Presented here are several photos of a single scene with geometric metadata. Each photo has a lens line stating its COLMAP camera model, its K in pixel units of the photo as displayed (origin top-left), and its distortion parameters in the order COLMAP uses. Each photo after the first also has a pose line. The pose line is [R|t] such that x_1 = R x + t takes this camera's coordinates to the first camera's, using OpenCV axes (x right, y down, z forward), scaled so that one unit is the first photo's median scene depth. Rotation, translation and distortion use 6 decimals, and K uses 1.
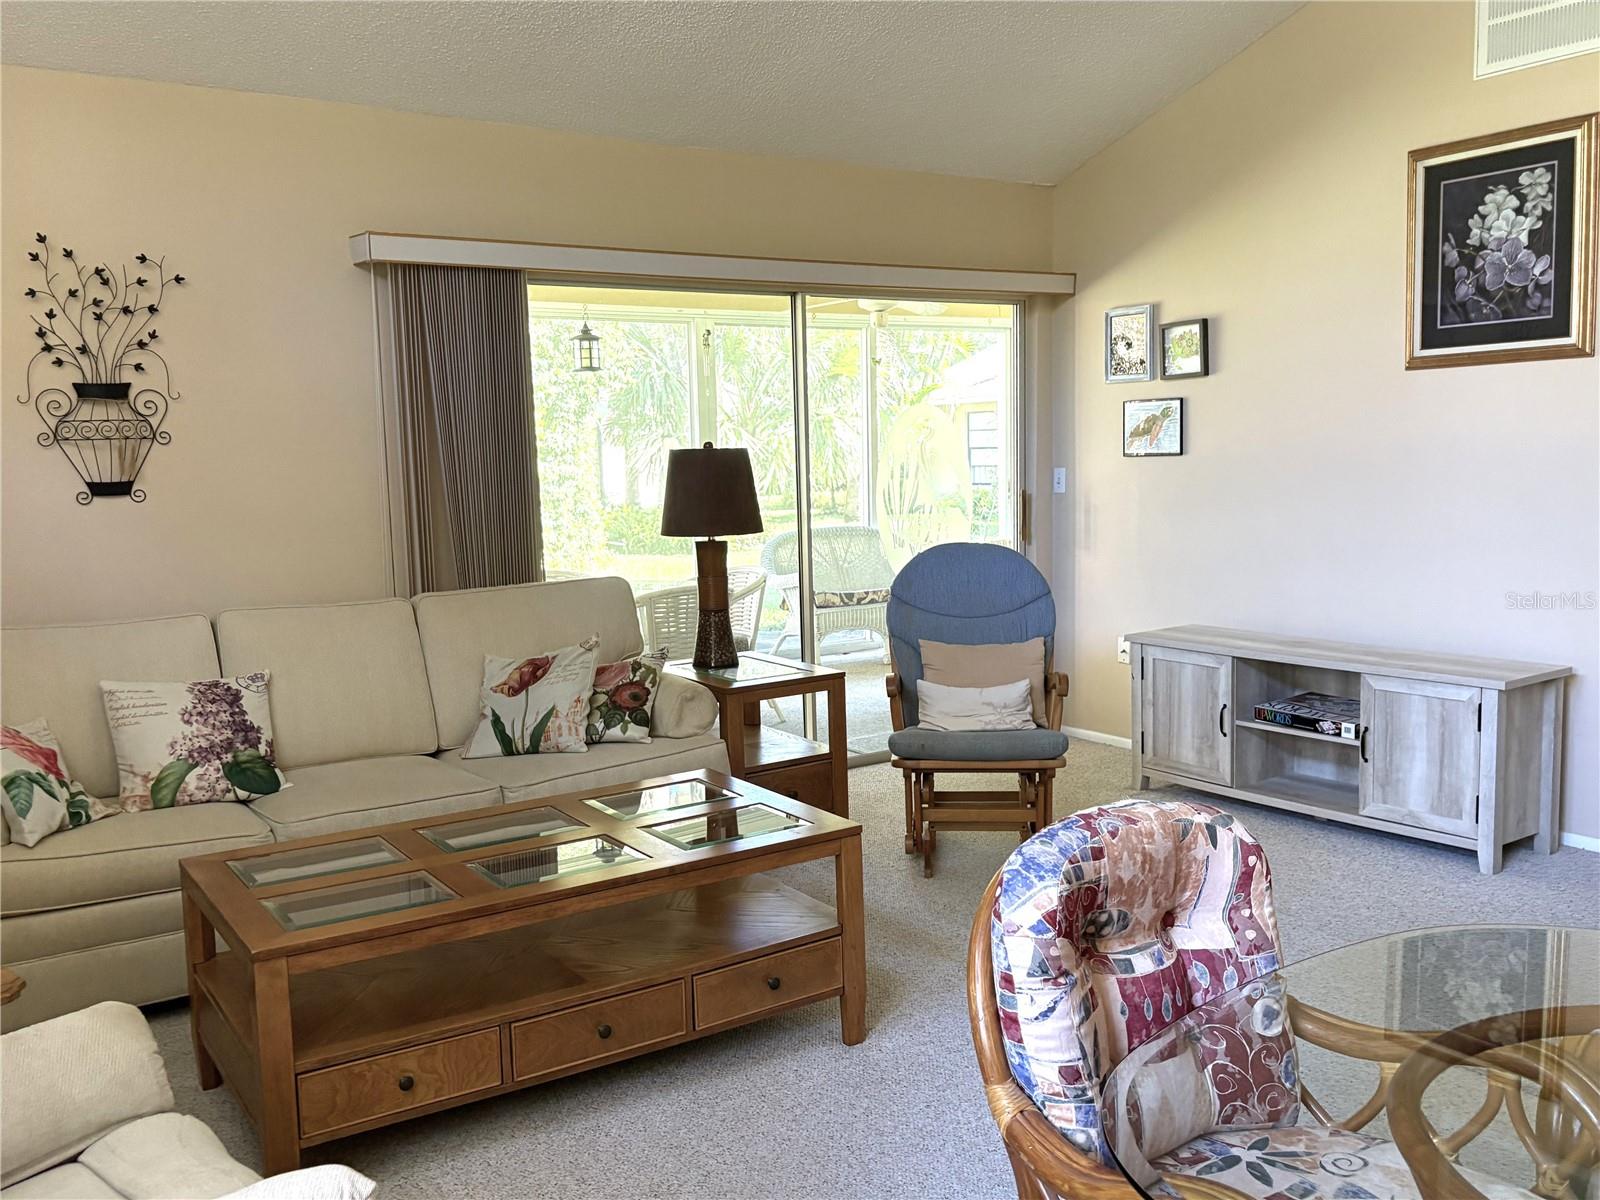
lens RADIAL K [[1415.4, 0, 800.0], [0, 1415.4, 600.0], [0, 0, 1]] dist [0.047825, -0.011526]
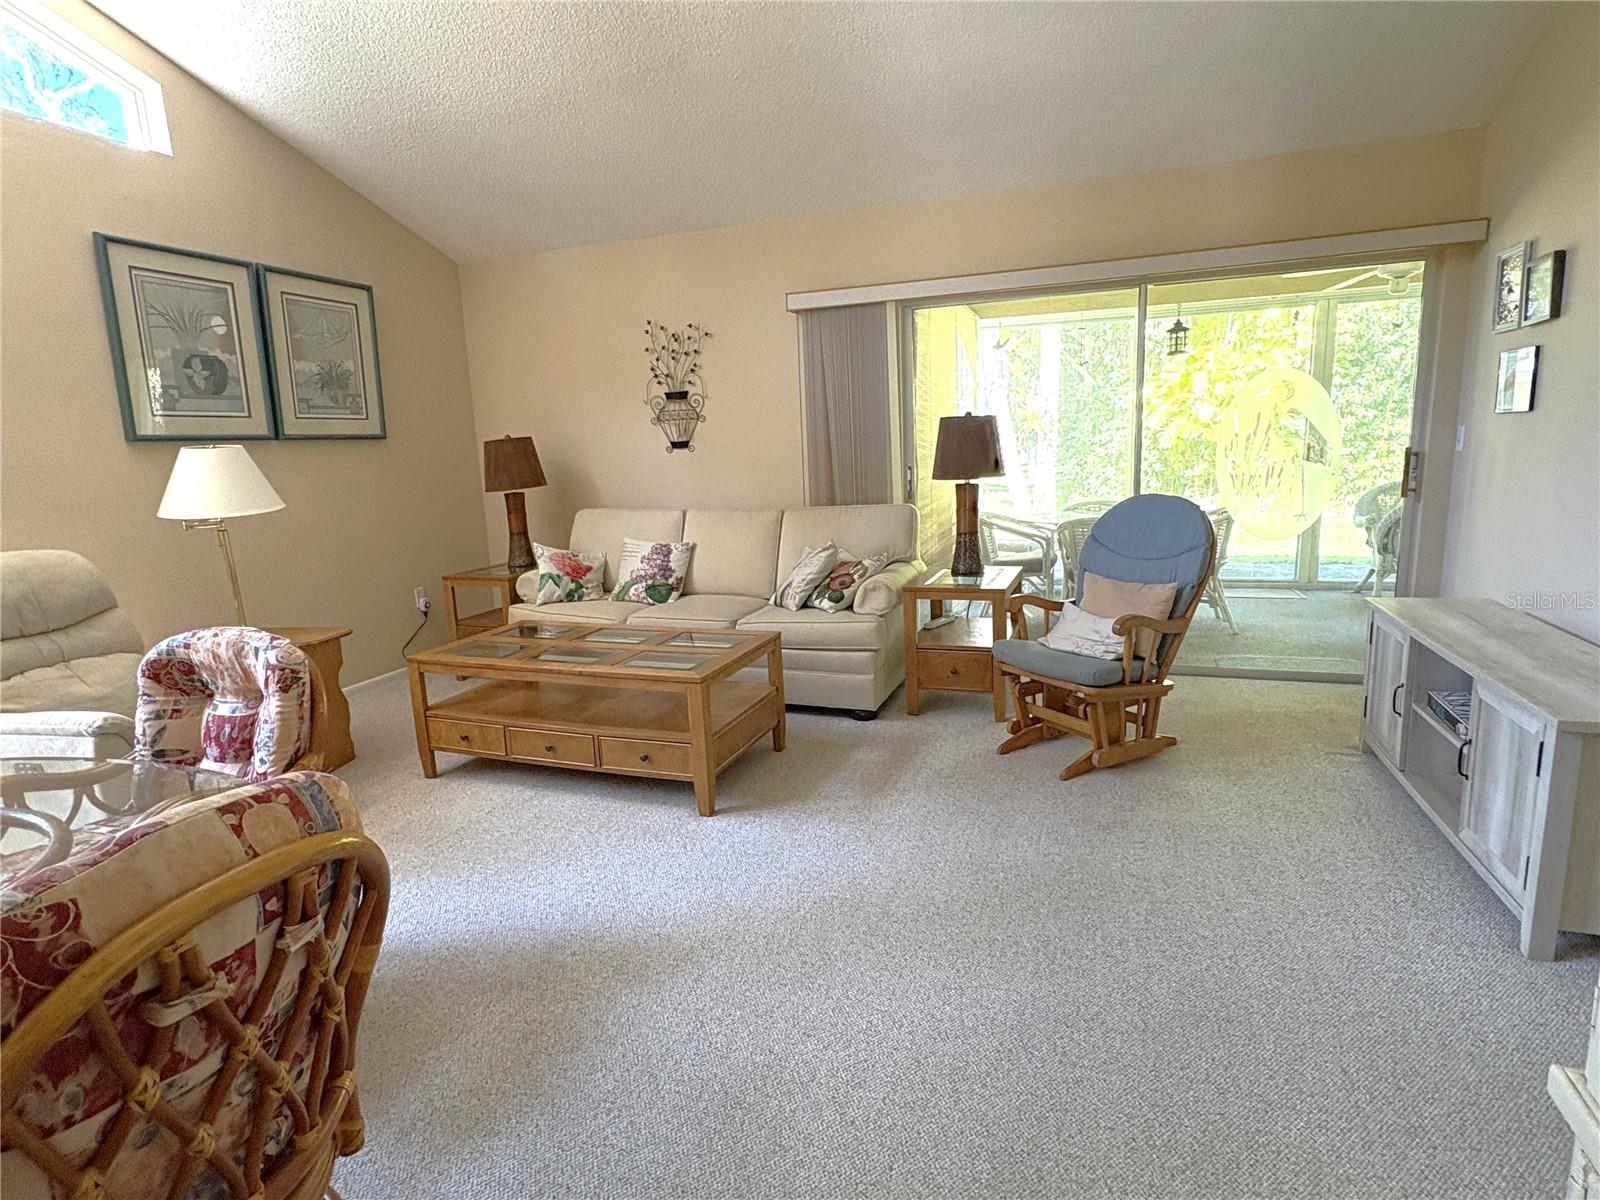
lens RADIAL K [[858.6, 0, 800.0], [0, 858.6, 600.0], [0, 0, 1]] dist [0.000519, -0.001178]
pose [[0.580686, 0.152437, -0.799729, 0.621099], [-0.063585, 0.987806, 0.142117, -0.044205], [0.811641, -0.031674, 0.583298, 0.423715]]
